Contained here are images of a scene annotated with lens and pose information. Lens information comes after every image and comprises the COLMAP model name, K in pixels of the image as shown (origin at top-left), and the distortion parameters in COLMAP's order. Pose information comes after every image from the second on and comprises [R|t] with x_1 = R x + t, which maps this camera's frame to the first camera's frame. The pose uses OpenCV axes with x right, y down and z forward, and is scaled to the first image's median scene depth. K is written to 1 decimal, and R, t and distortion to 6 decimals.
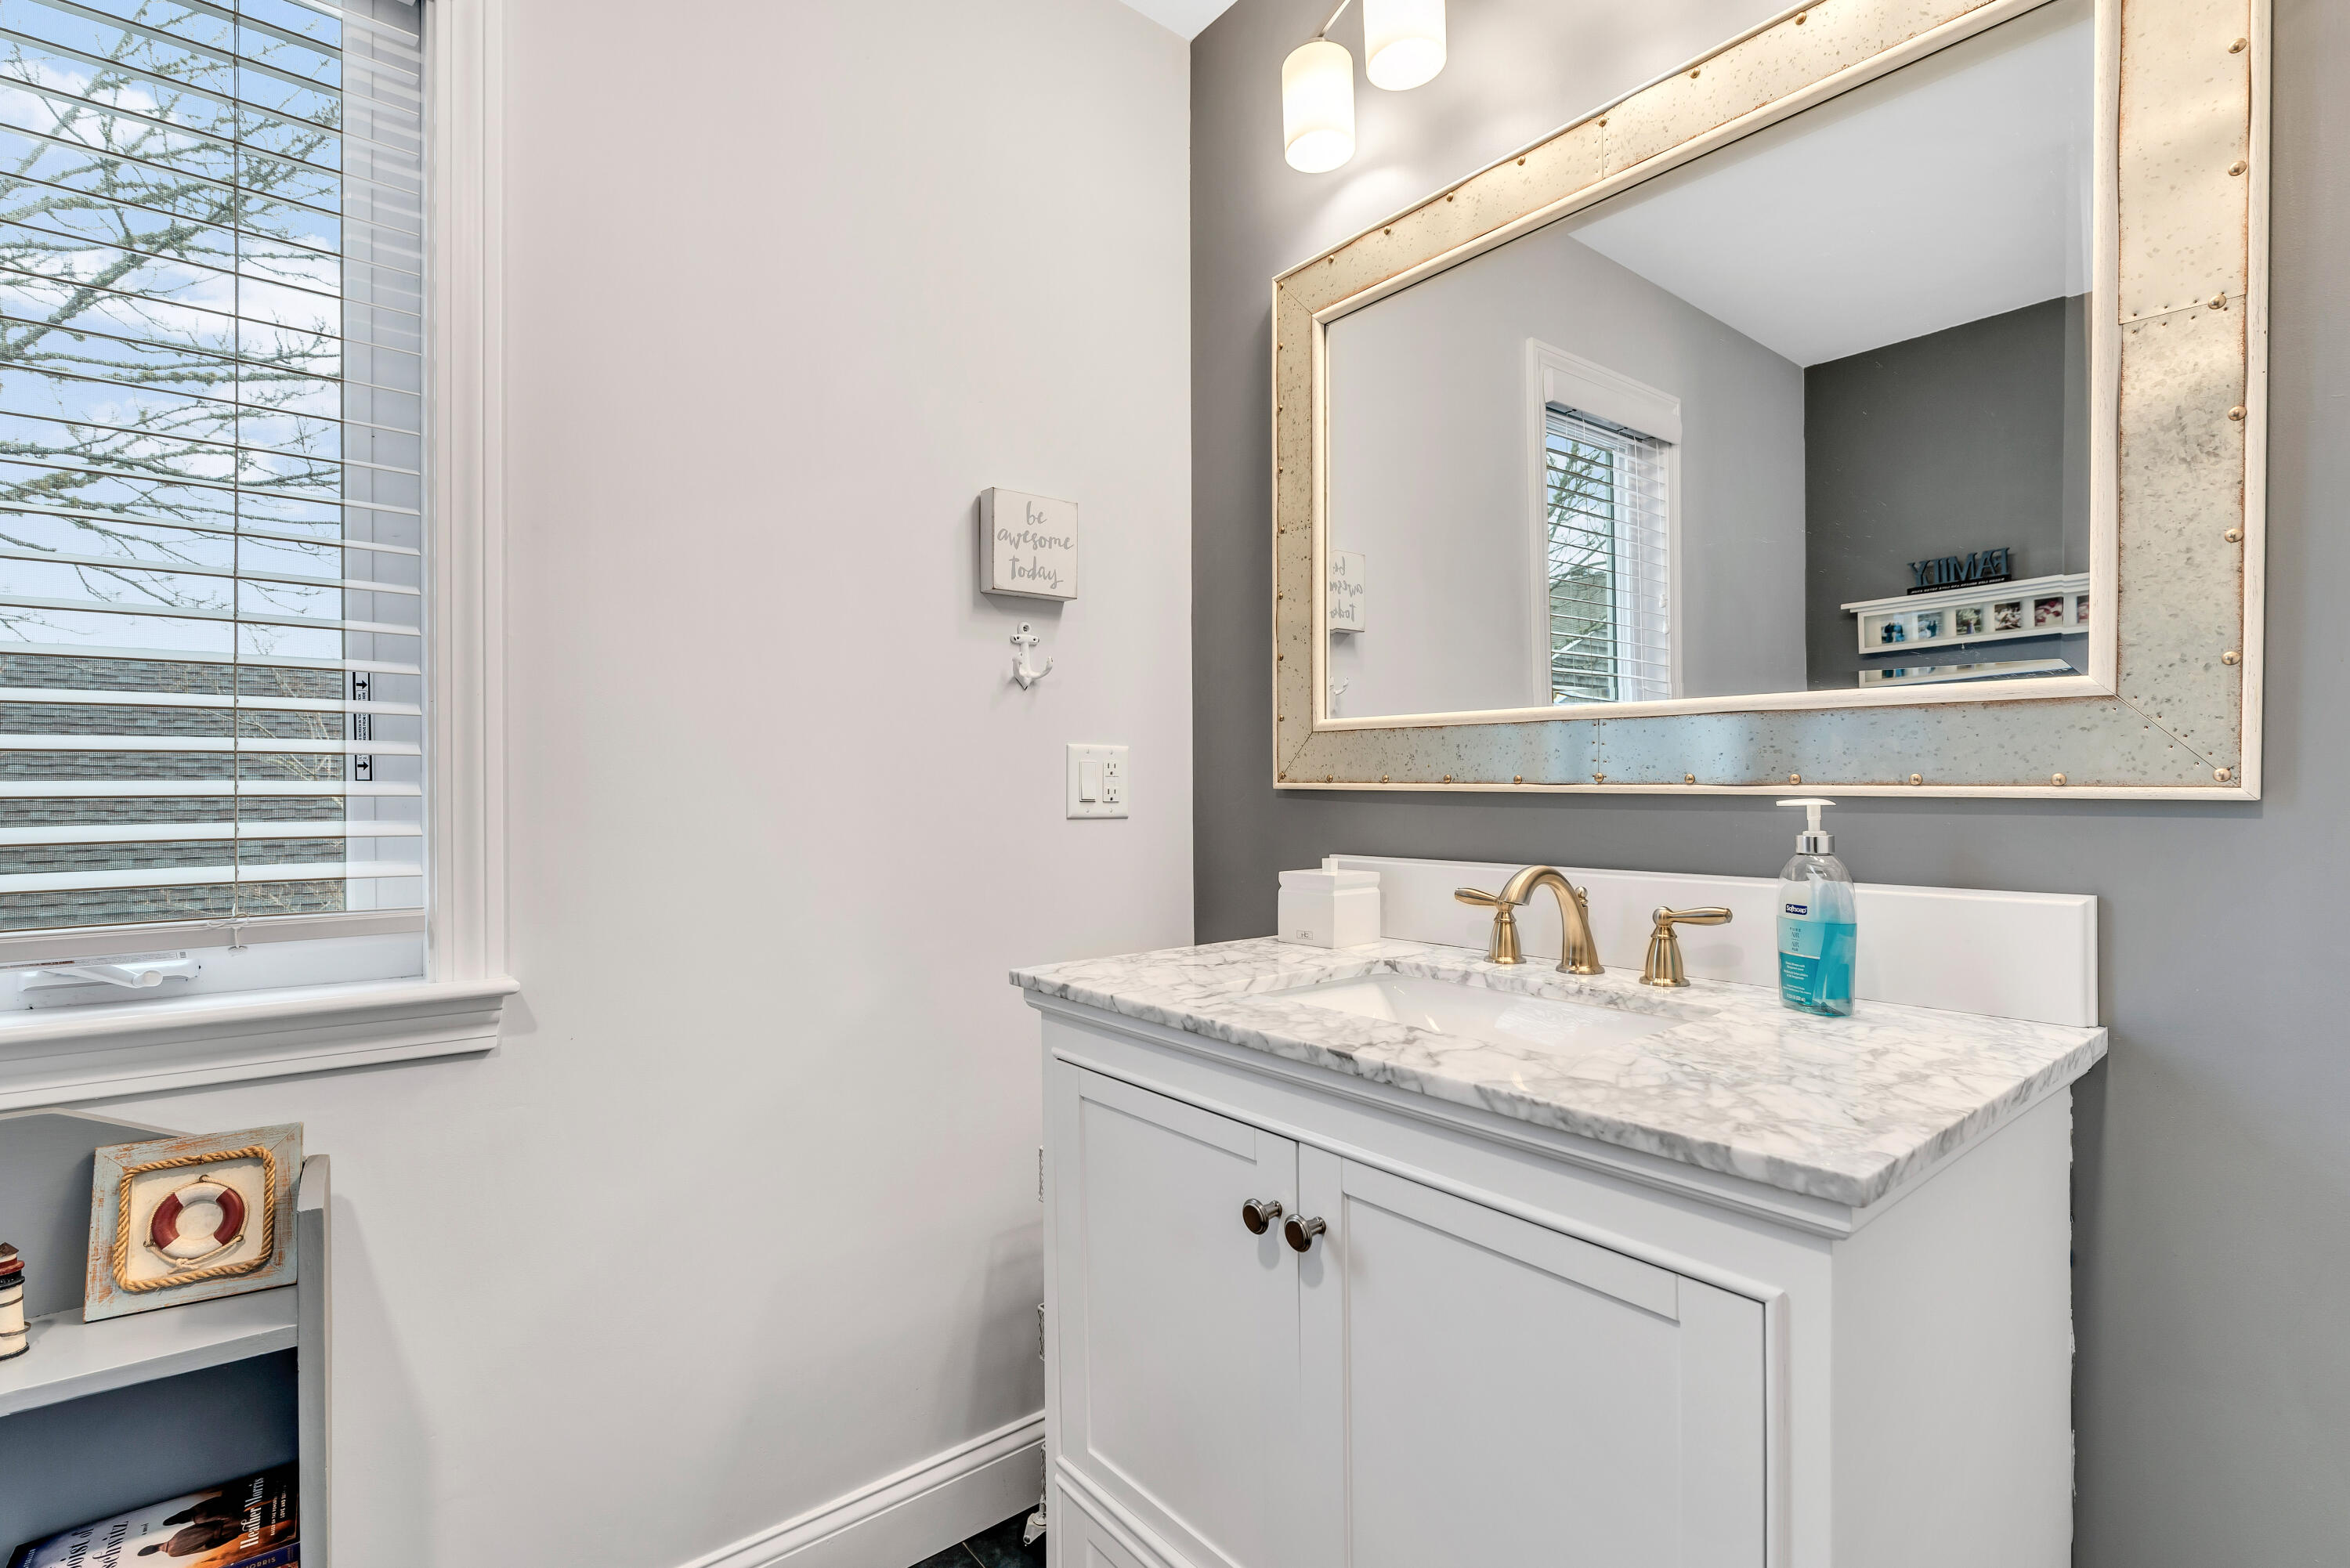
lens RADIAL K [[1079.3, 0, 1174.3], [0, 1079.3, 792.4], [0, 0, 1]] dist [-0.005957, 0.000705]
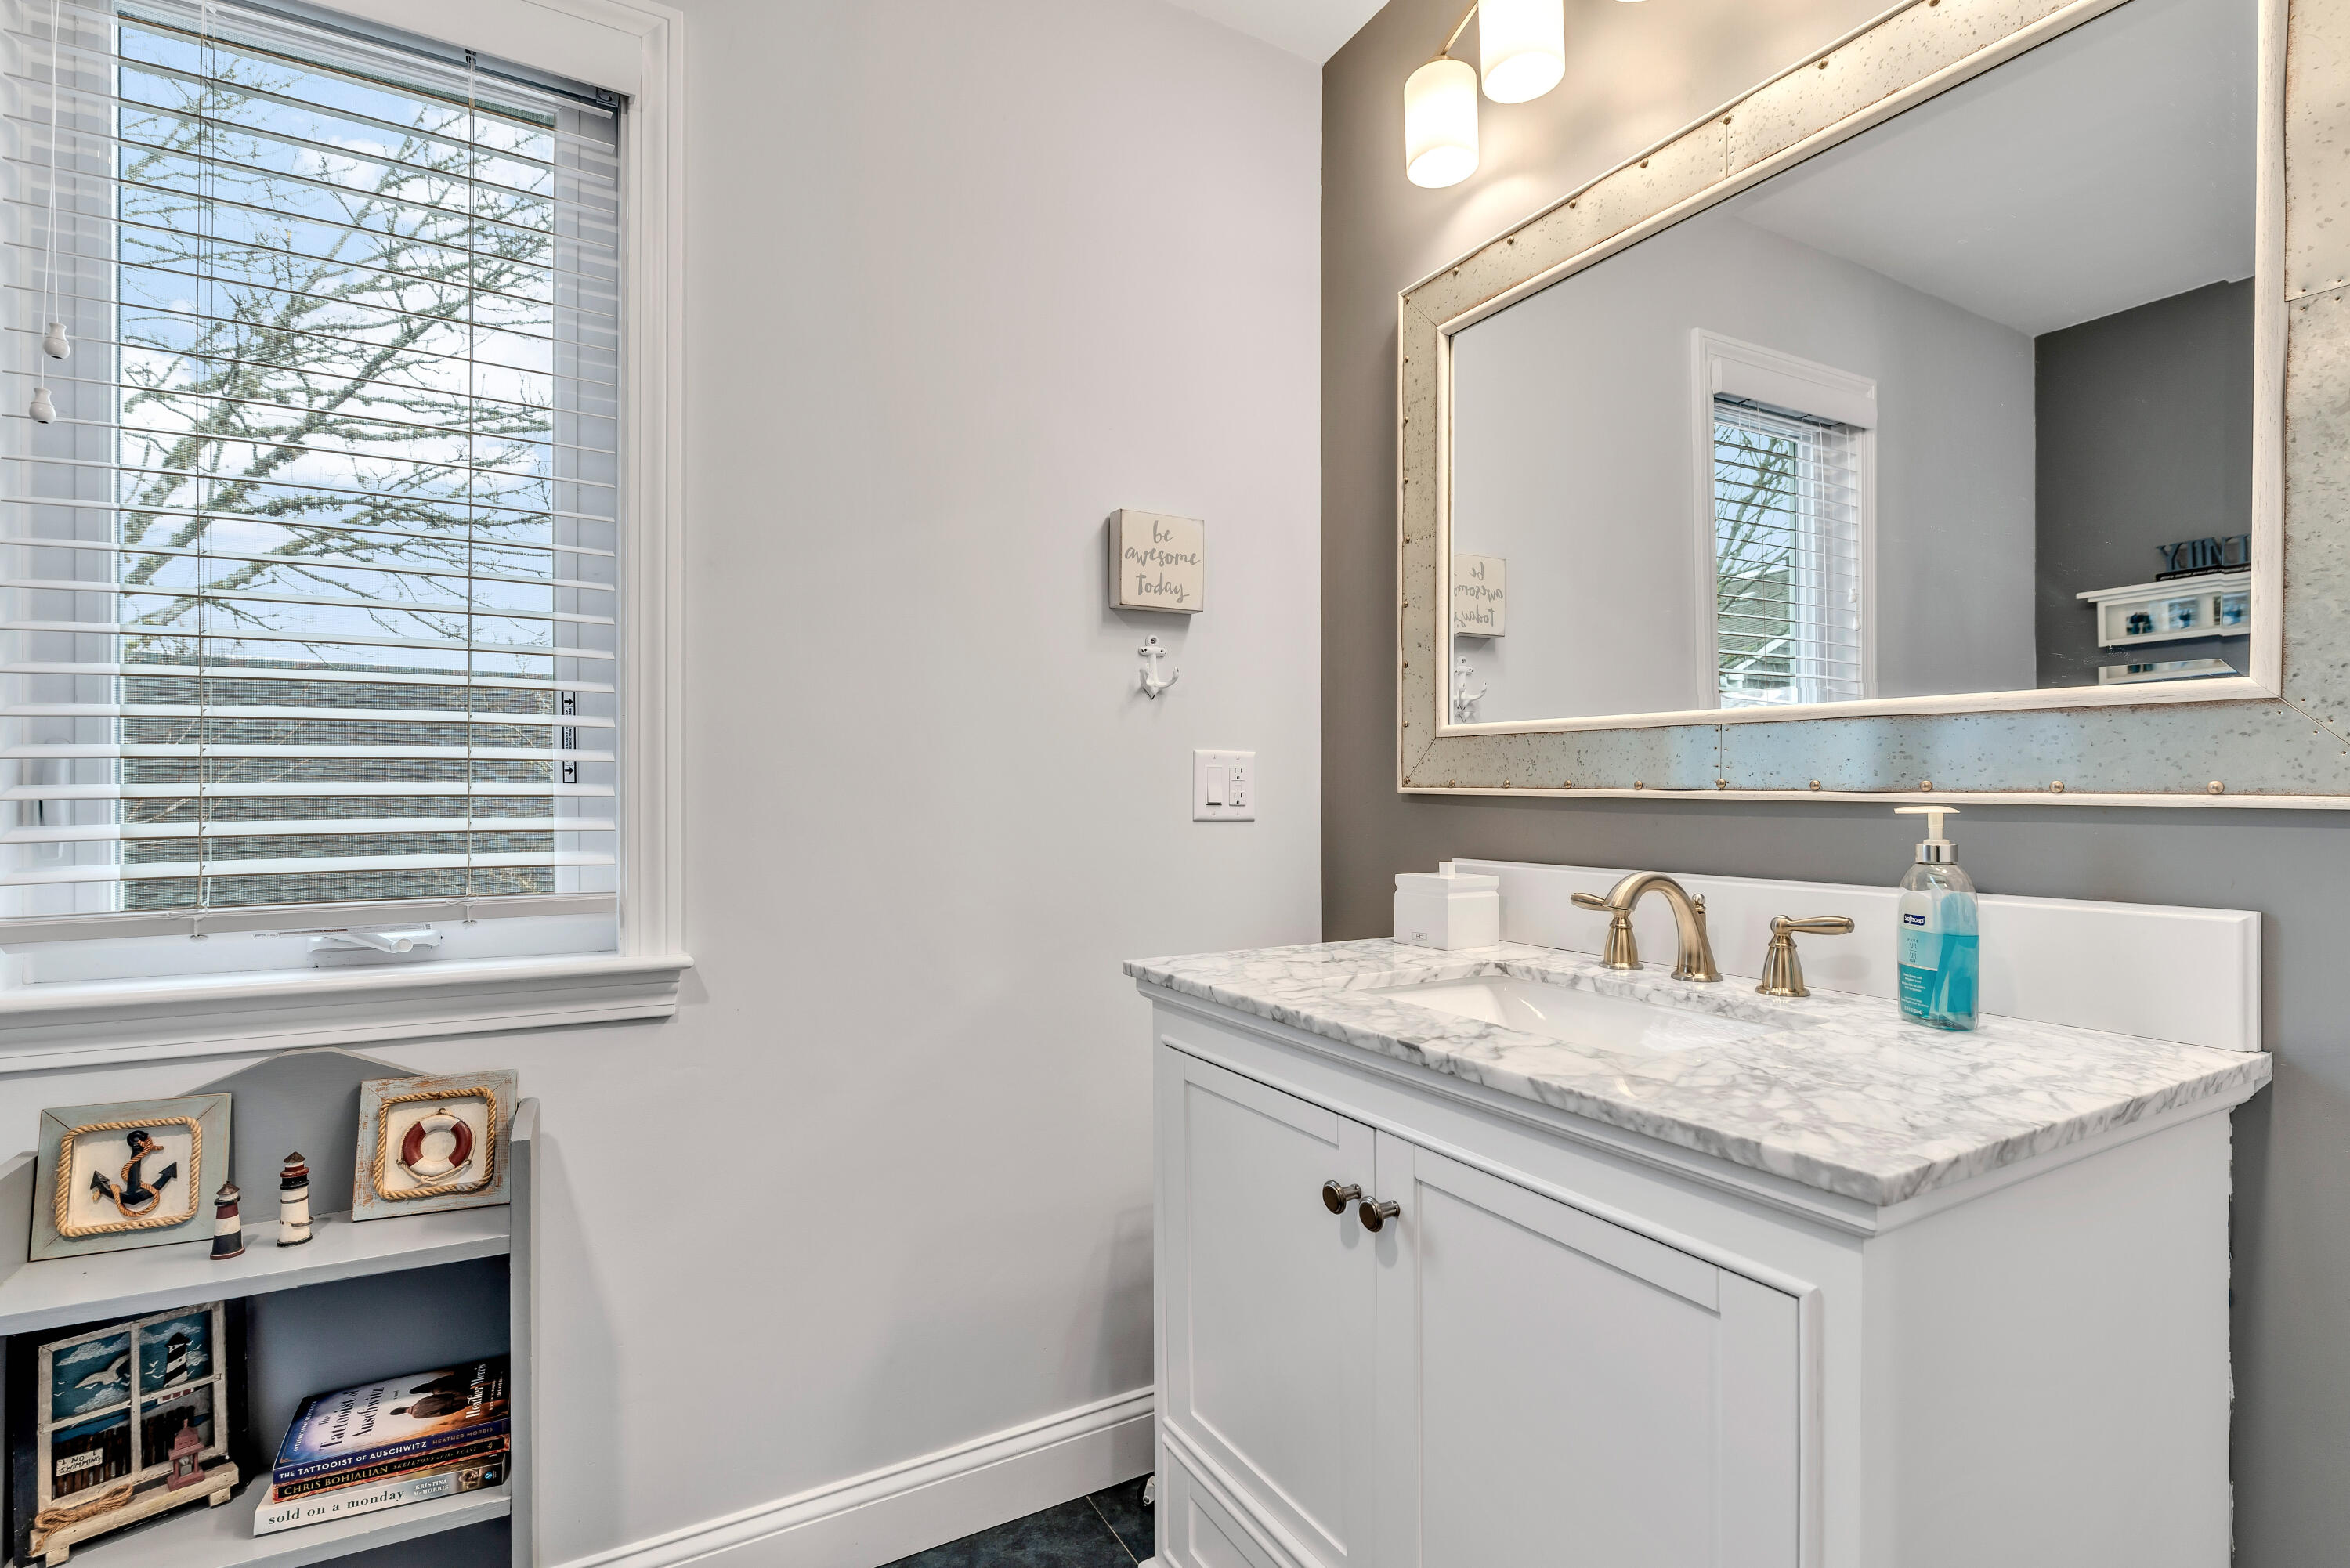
lens RADIAL K [[1079.3, 0, 1205.4], [0, 1079.3, 792.6], [0, 0, 1]] dist [-0.005957, 0.000705]
pose [[0.990232, 0.004838, -0.139346, 0.078248], [-0.005208, 0.999984, -0.002288, -0.000270], [0.139333, 0.002992, 0.990241, -0.053346]]
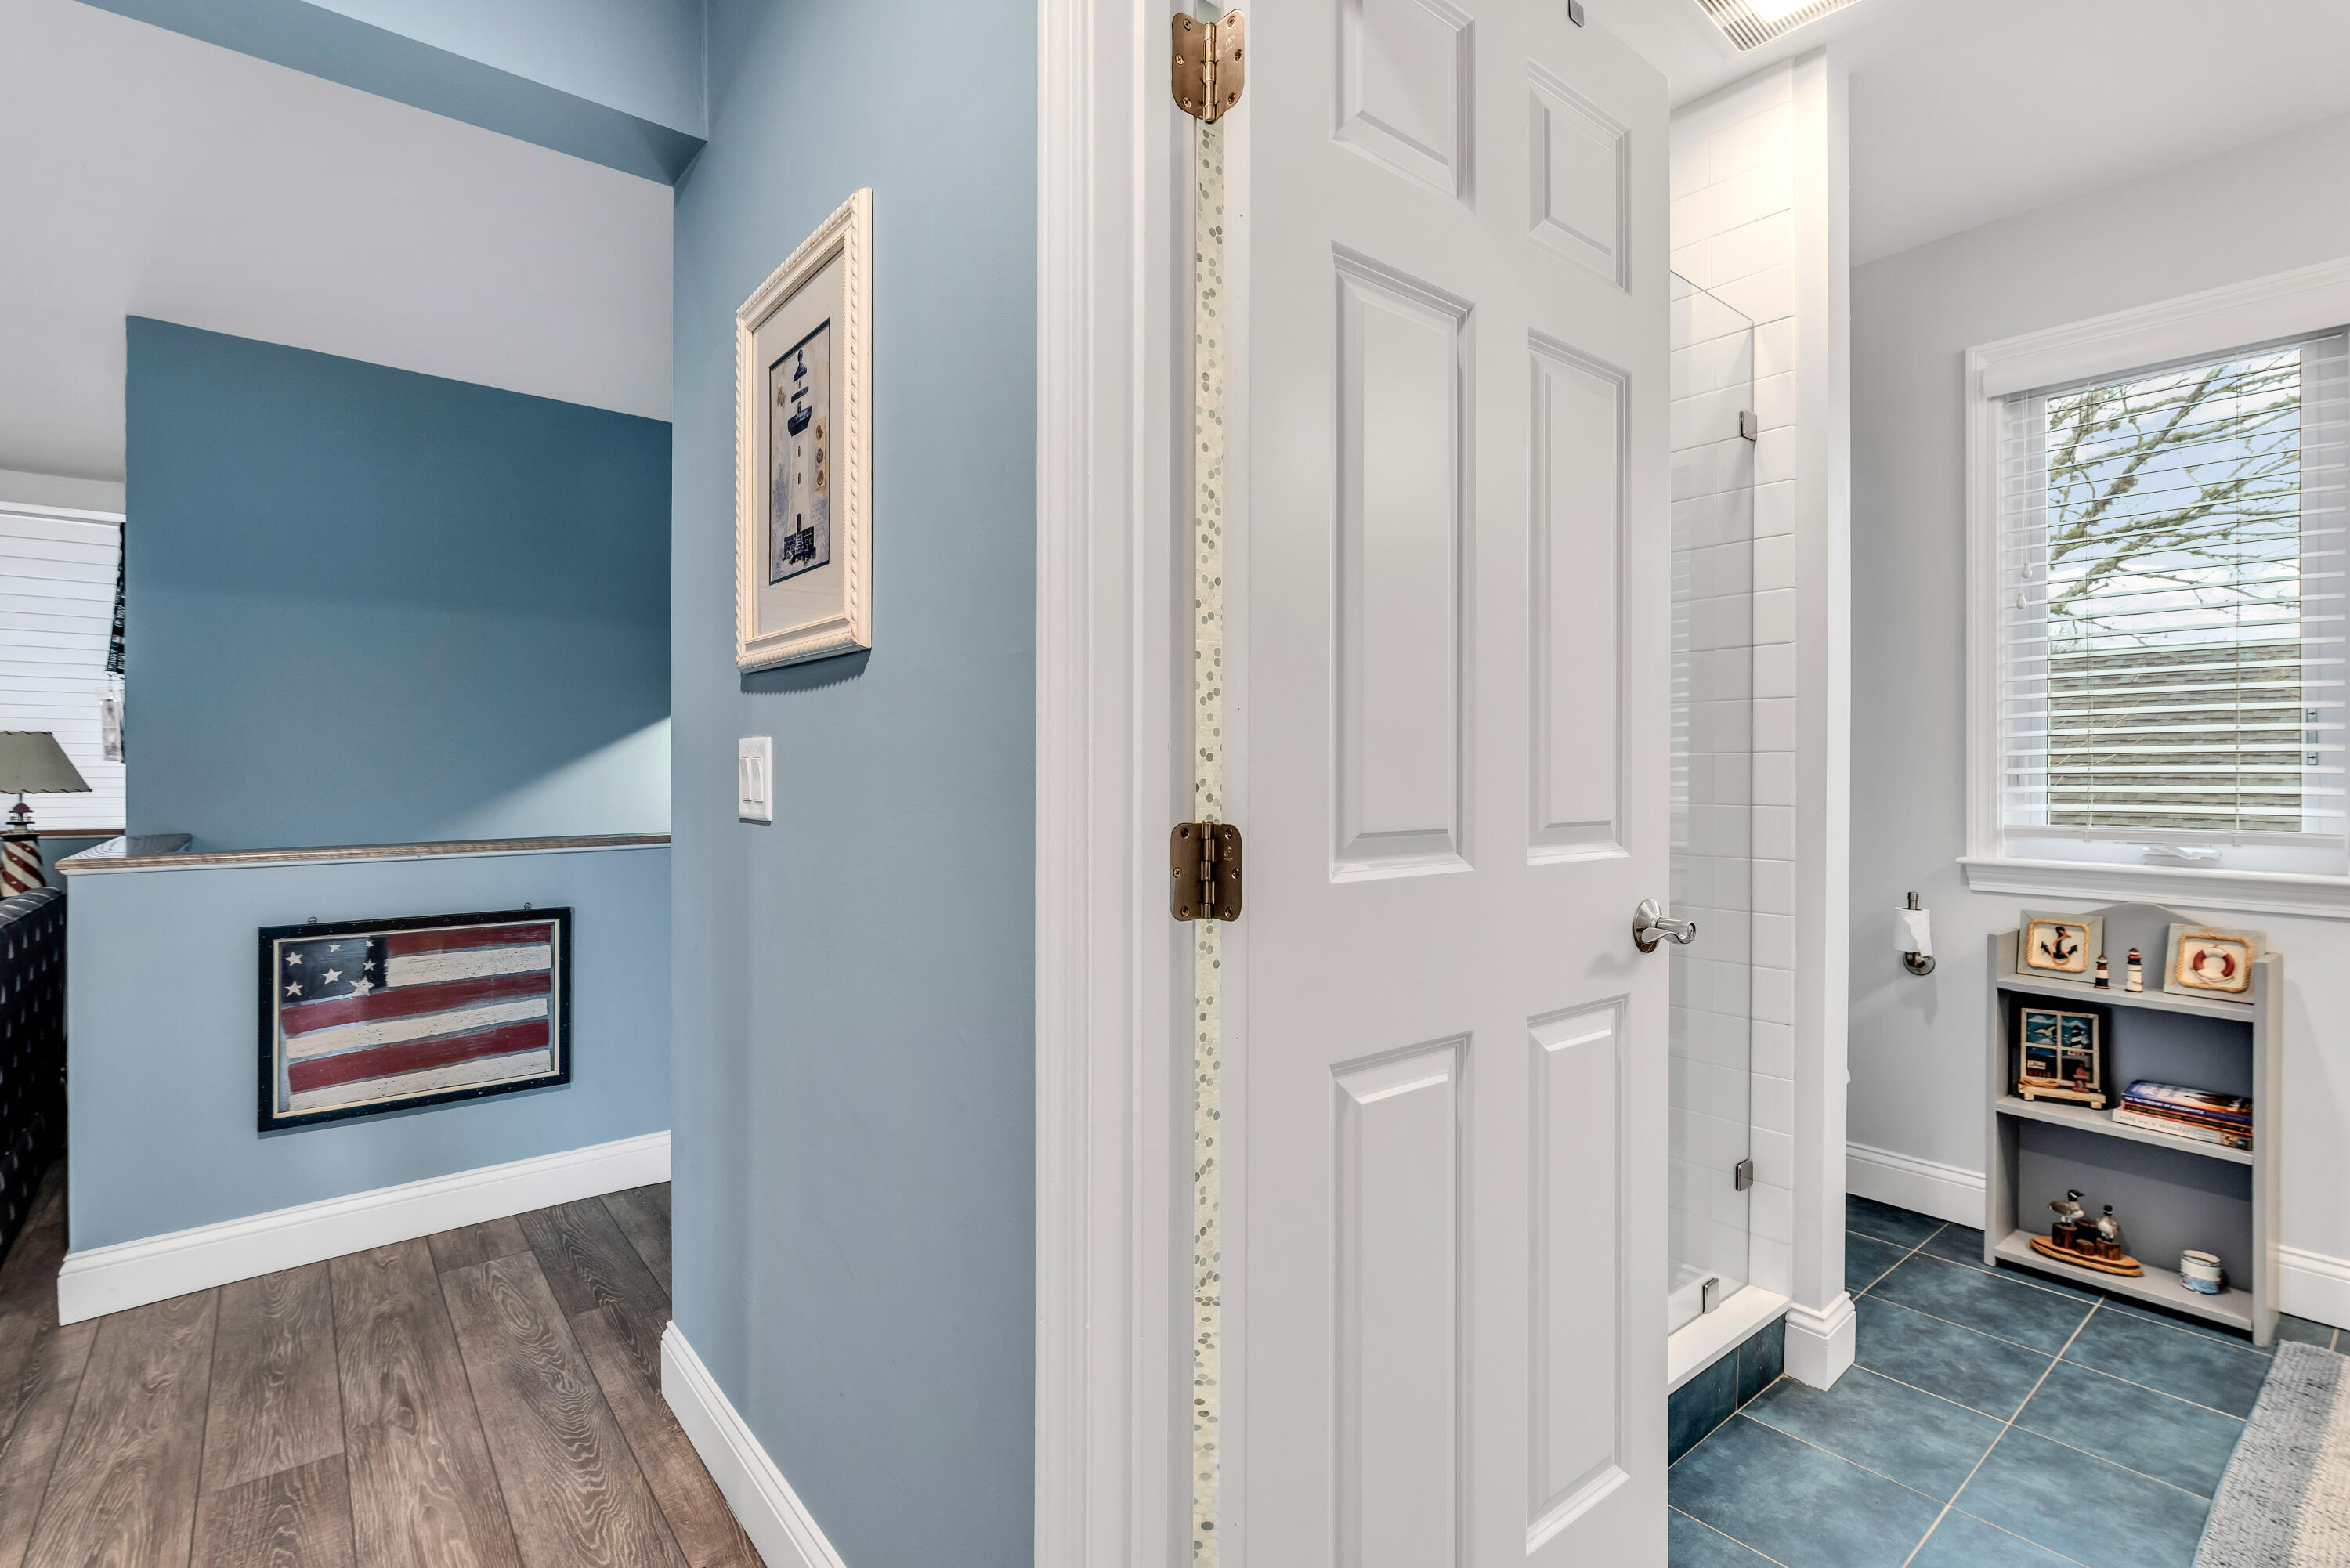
lens RADIAL K [[1079.3, 0, 1158.9], [0, 1079.3, 783.4], [0, 0, 1]] dist [-0.005957, 0.000705]
pose [[0.003448, 0.015442, -0.999875, 0.968465], [0.002968, 0.999876, 0.015452, -0.012771], [0.999990, -0.003021, 0.003402, -0.886624]]
